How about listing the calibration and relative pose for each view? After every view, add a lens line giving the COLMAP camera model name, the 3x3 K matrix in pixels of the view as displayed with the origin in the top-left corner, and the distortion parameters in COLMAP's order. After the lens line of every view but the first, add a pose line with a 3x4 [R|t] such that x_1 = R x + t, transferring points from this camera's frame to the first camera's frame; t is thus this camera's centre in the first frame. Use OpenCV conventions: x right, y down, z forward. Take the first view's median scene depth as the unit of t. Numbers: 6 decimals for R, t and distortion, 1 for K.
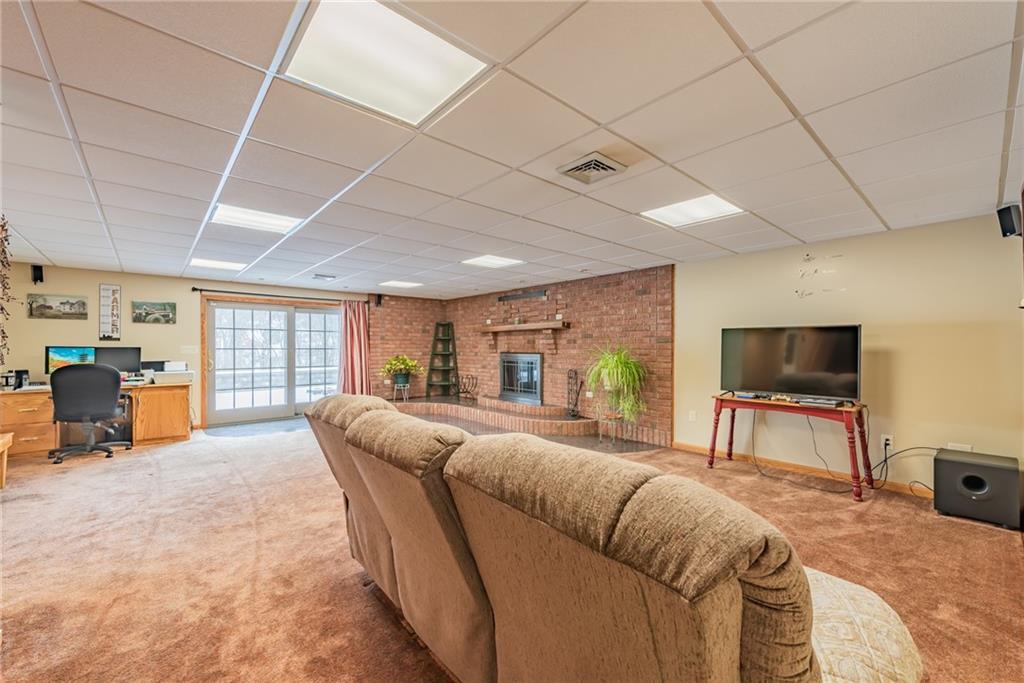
lens RADIAL K [[410.4, 0, 515.3], [0, 410.4, 346.5], [0, 0, 1]] dist [0.011594, -0.000826]
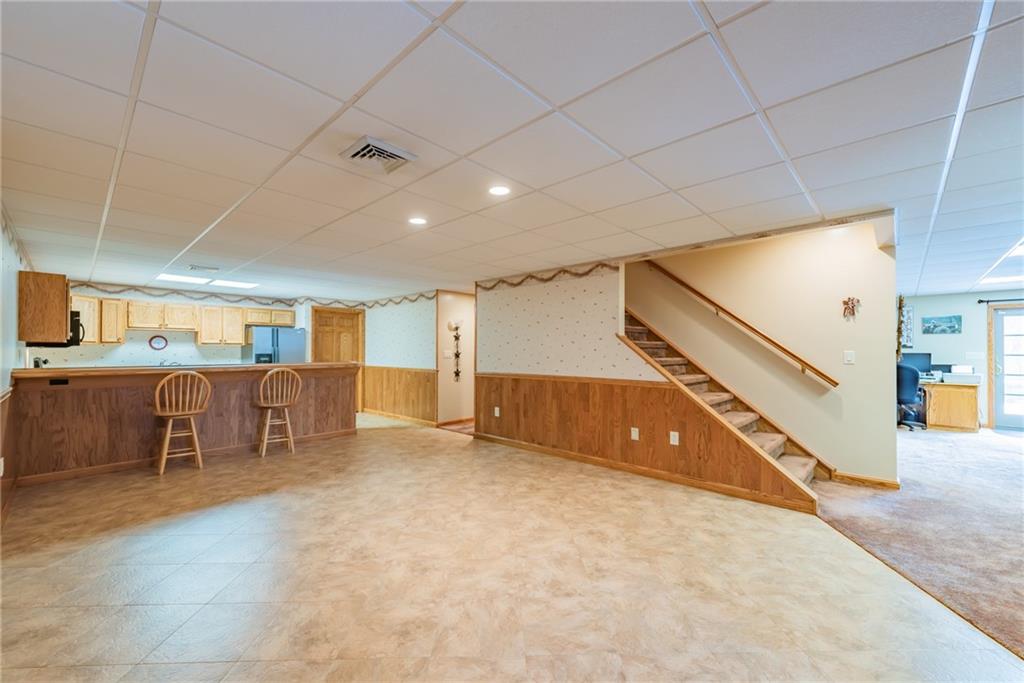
lens RADIAL K [[410.4, 0, 518.3], [0, 410.4, 351.3], [0, 0, 1]] dist [0.011594, -0.000826]
pose [[0.093972, -0.008226, -0.995541, 0.232993], [-0.007286, 0.999933, -0.008950, 0.016086], [0.995548, 0.008095, 0.093906, -0.362855]]
